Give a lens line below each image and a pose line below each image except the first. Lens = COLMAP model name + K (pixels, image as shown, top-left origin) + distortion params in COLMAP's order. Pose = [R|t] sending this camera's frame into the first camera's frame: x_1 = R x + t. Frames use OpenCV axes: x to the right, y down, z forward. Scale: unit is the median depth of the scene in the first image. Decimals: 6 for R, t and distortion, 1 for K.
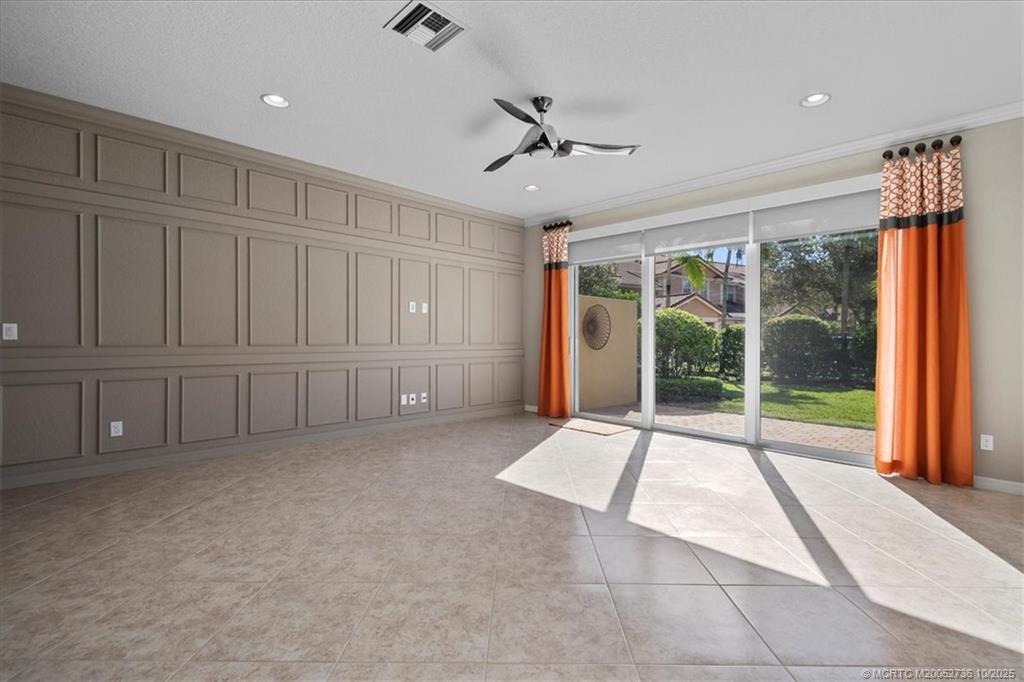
lens RADIAL K [[462.9, 0, 518.4], [0, 462.9, 339.6], [0, 0, 1]] dist [0.004817, -0.000491]
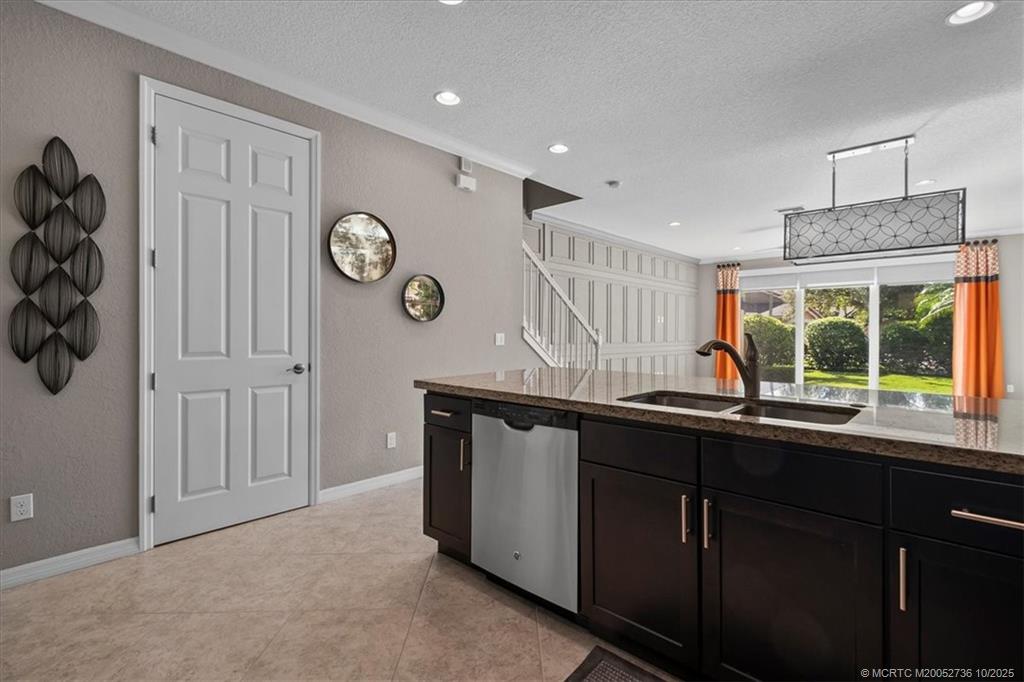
lens RADIAL K [[462.9, 0, 528.8], [0, 462.9, 336.6], [0, 0, 1]] dist [0.004817, -0.000491]
pose [[0.998885, -0.005385, 0.046906, -0.772018], [0.005400, 0.999985, -0.000199, -0.012899], [-0.046904, 0.000452, 0.998899, -0.606463]]
